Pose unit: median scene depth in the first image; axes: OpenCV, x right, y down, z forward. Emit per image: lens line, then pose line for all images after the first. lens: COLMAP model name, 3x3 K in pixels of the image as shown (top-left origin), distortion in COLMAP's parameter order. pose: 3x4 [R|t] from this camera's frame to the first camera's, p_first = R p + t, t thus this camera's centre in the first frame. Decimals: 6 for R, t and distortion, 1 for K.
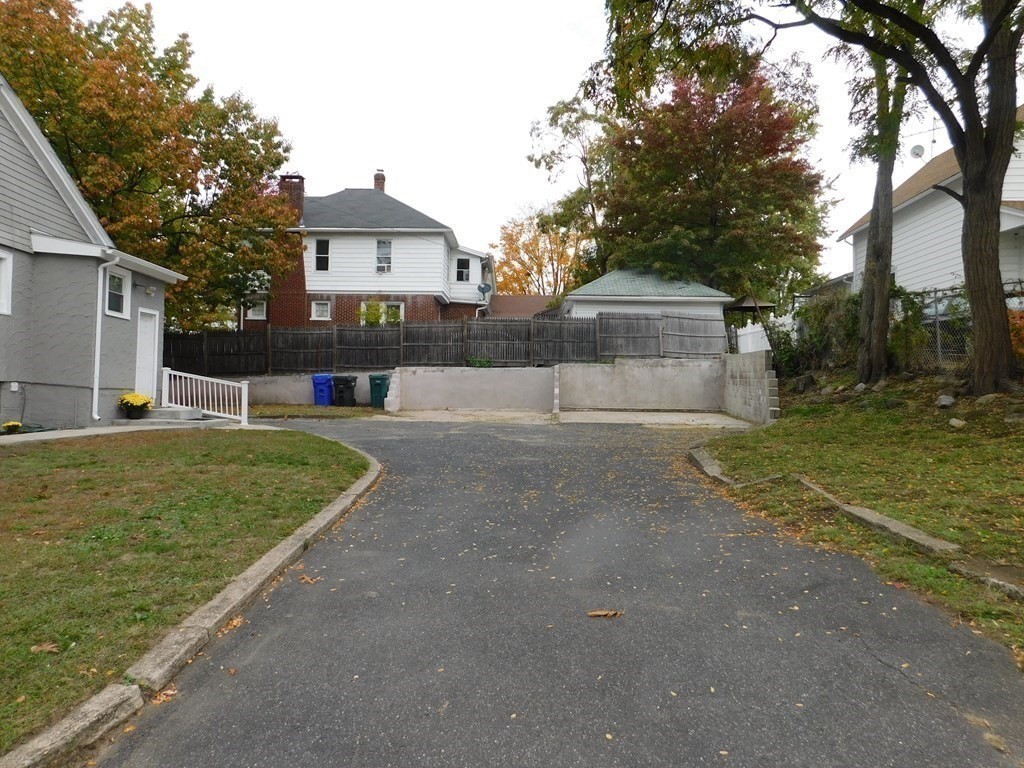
lens RADIAL K [[667.7, 0, 514.1], [0, 667.7, 382.3], [0, 0, 1]] dist [-0.077814, 0.058053]
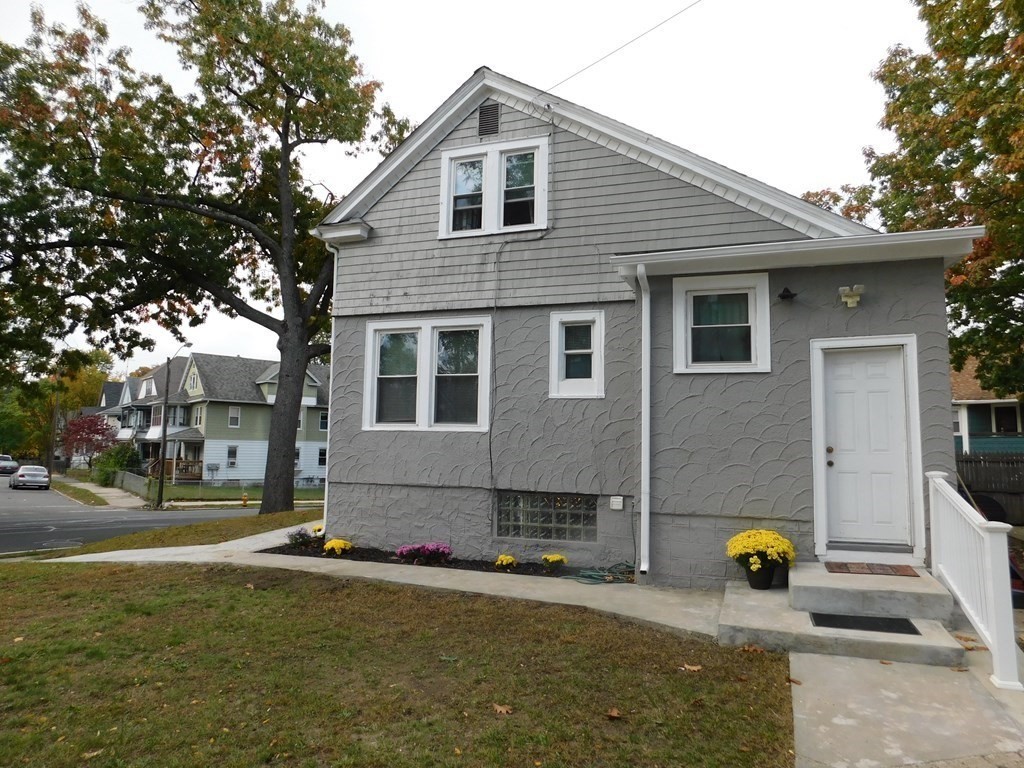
lens RADIAL K [[667.7, 0, 514.1], [0, 667.7, 382.3], [0, 0, 1]] dist [-0.077814, 0.058053]
pose [[-0.401202, -0.121112, -0.907947, -0.086013], [-0.015307, 0.991968, -0.125556, -0.027456], [0.915861, -0.036475, -0.399834, 1.124468]]
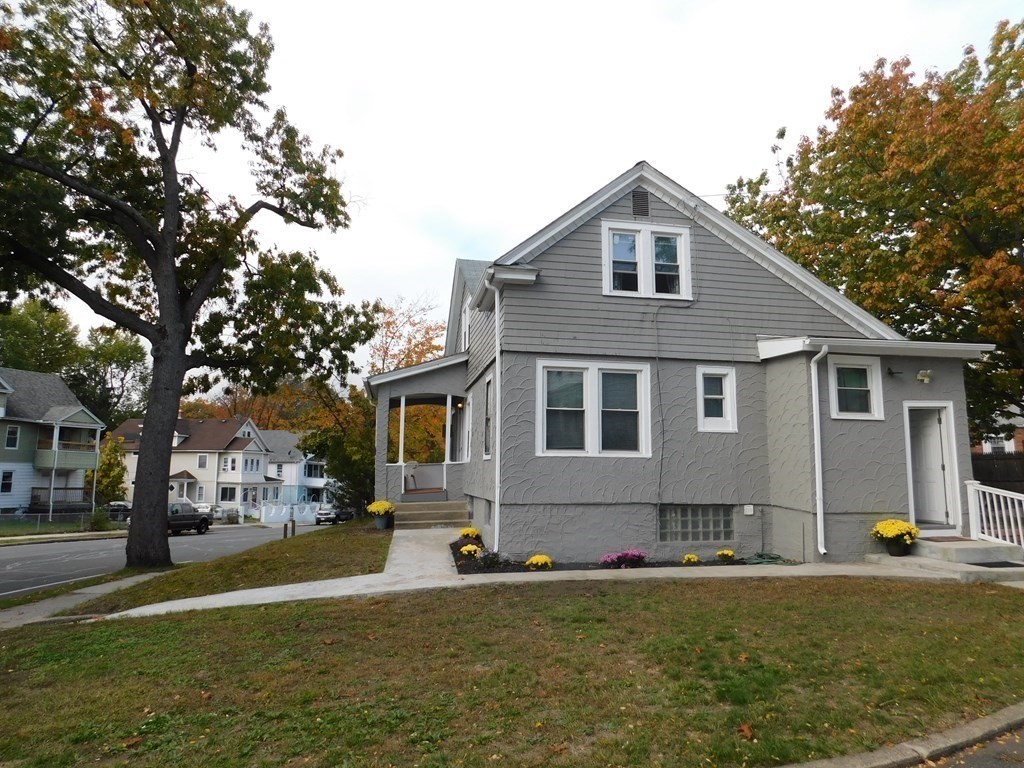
lens RADIAL K [[667.7, 0, 514.1], [0, 667.7, 382.3], [0, 0, 1]] dist [-0.077814, 0.058053]
pose [[0.100930, -0.158496, -0.982187, 0.130515], [0.007880, 0.987325, -0.158516, -0.024434], [0.994862, 0.008259, 0.100899, 0.549655]]
